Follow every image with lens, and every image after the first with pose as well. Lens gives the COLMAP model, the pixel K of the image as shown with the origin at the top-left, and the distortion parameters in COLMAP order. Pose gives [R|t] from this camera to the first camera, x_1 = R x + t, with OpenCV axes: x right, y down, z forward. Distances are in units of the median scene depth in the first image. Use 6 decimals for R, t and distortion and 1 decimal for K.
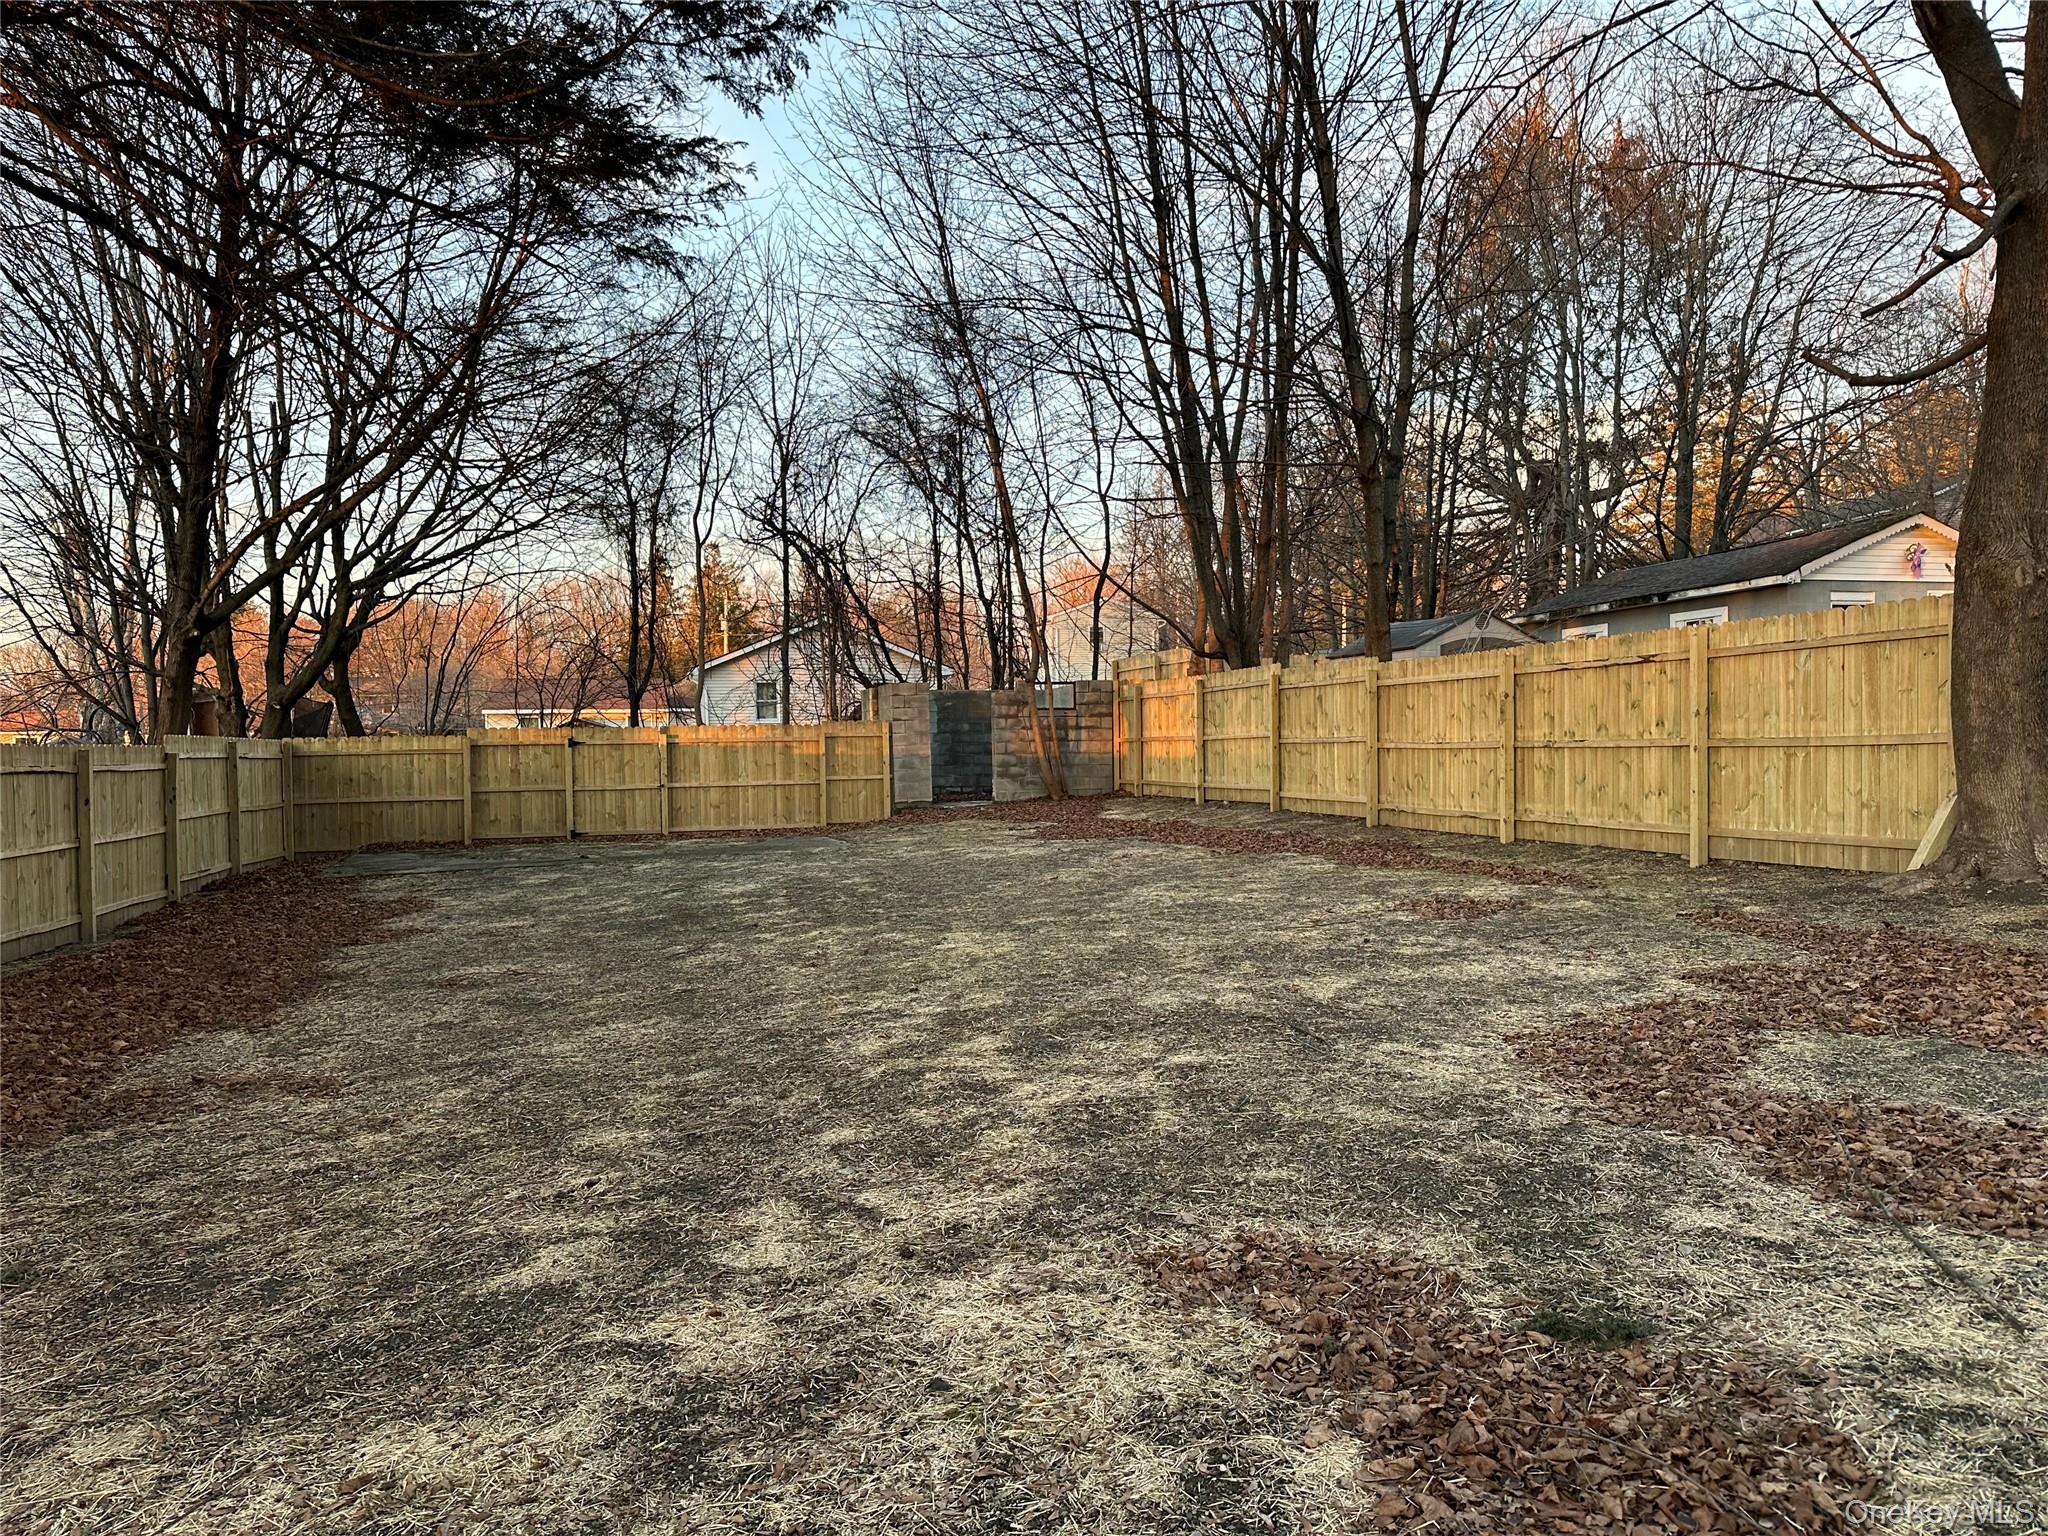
lens RADIAL K [[1423.9, 0, 1024.0], [0, 1423.9, 768.0], [0, 0, 1]] dist [0.139516, -0.238323]
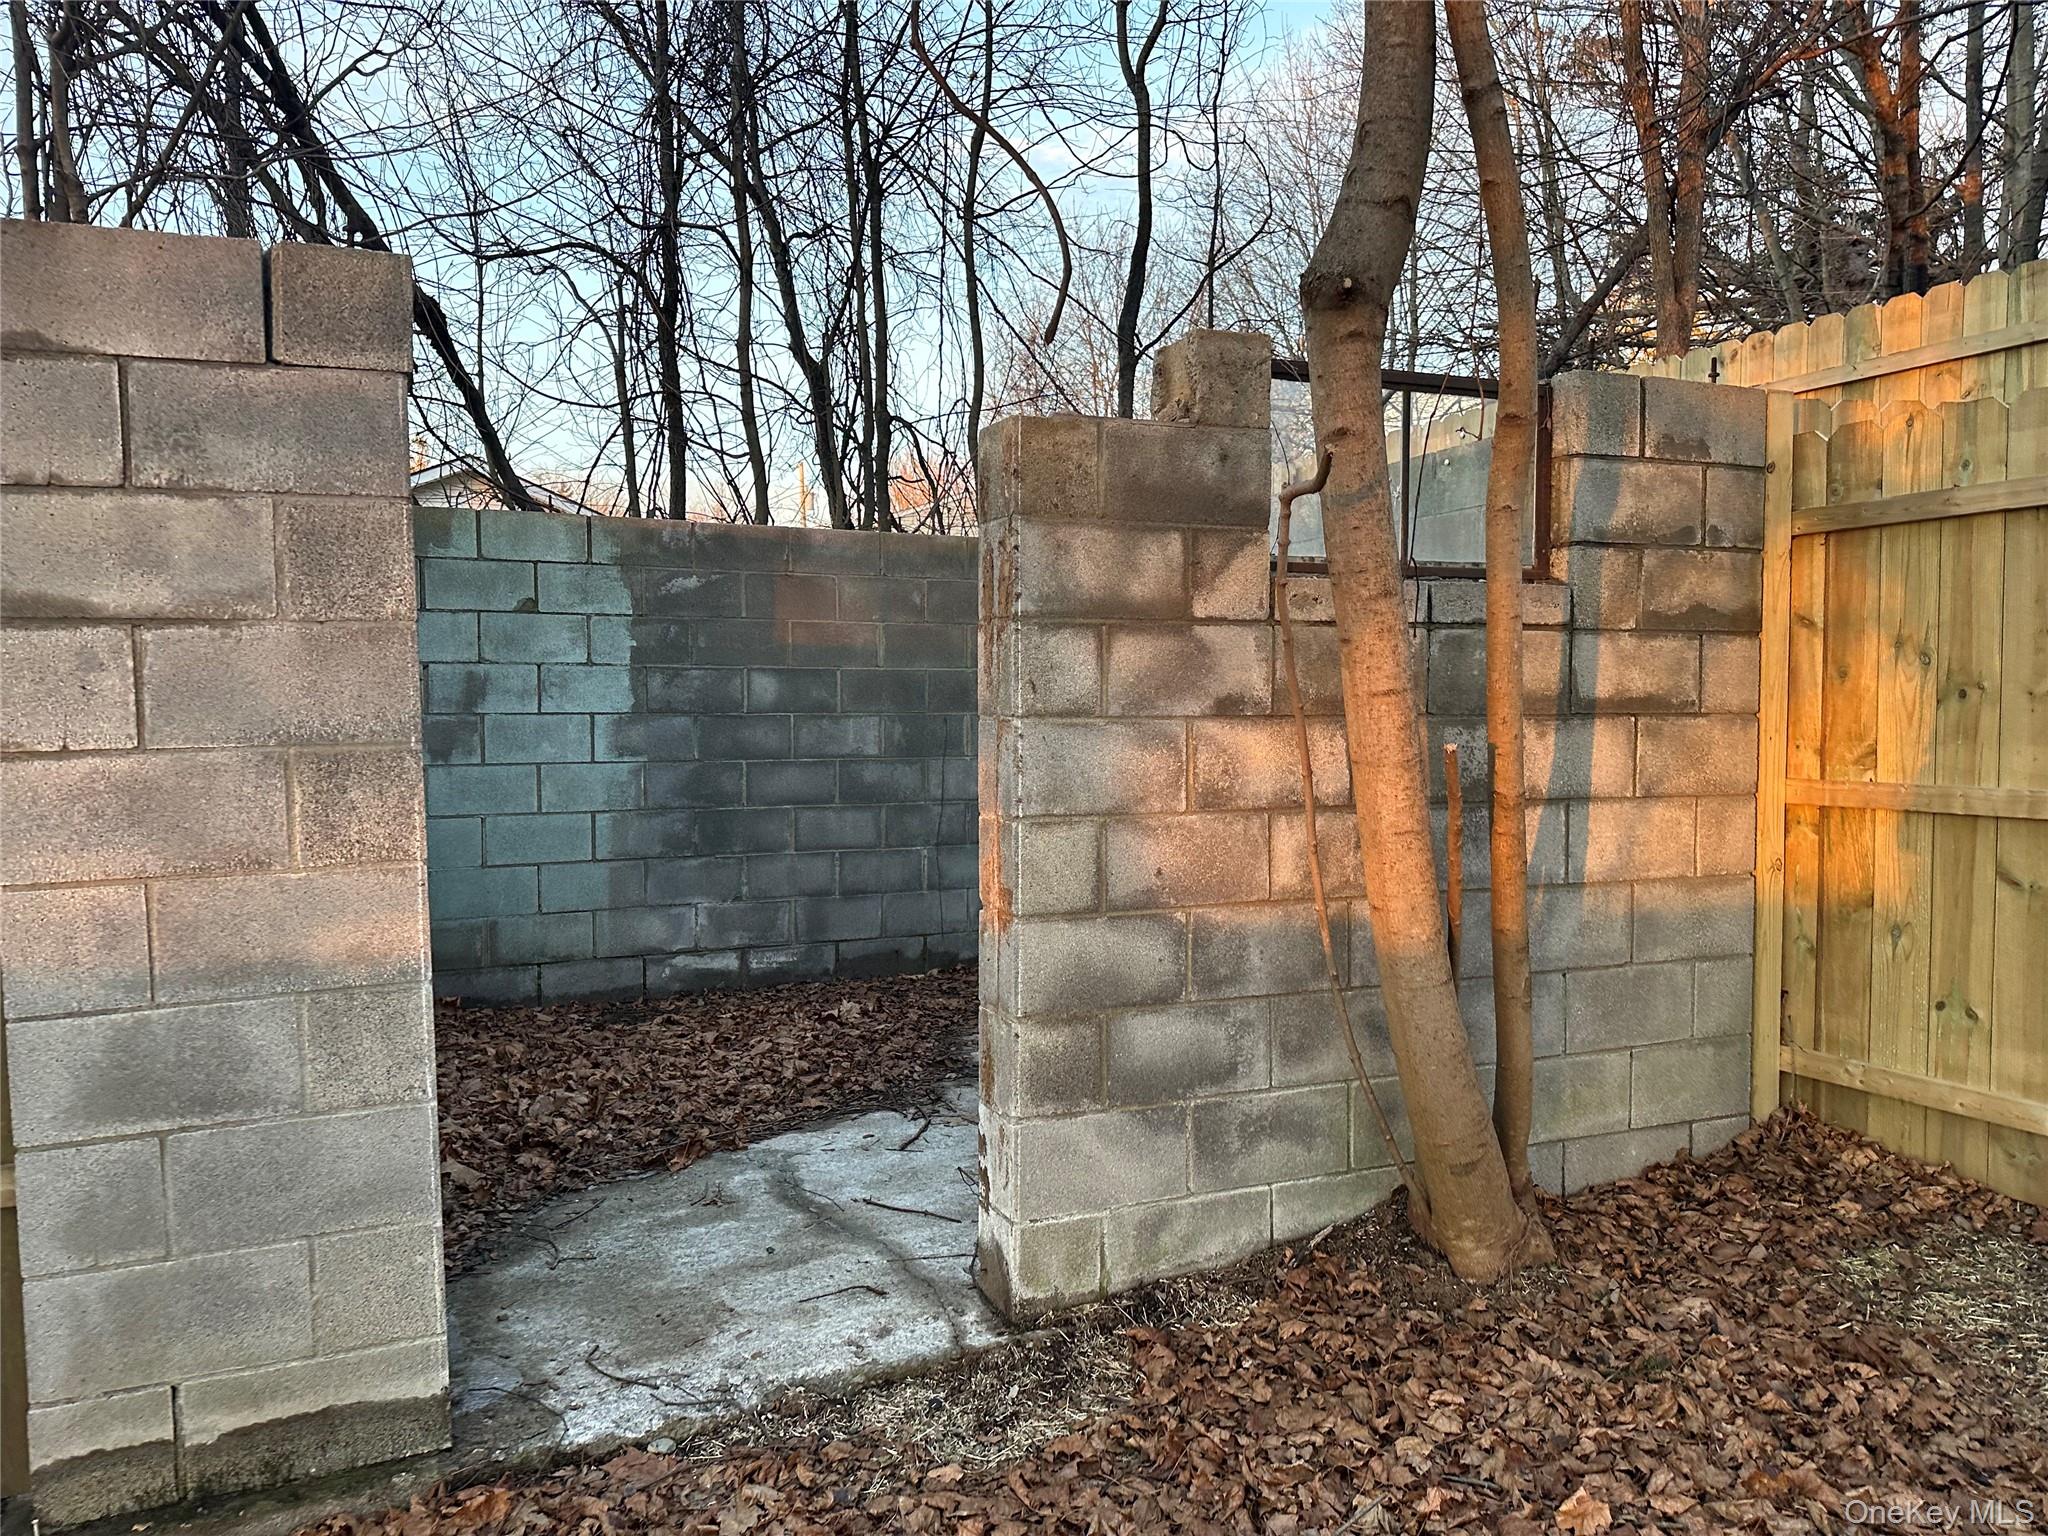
lens RADIAL K [[1423.9, 0, 1024.0], [0, 1423.9, 768.0], [0, 0, 1]] dist [0.139516, -0.238323]
pose [[0.989472, 0.006554, 0.144576, -0.038754], [-0.013975, 0.998633, 0.050373, -0.030827], [-0.144049, -0.051863, 0.988211, 0.924890]]
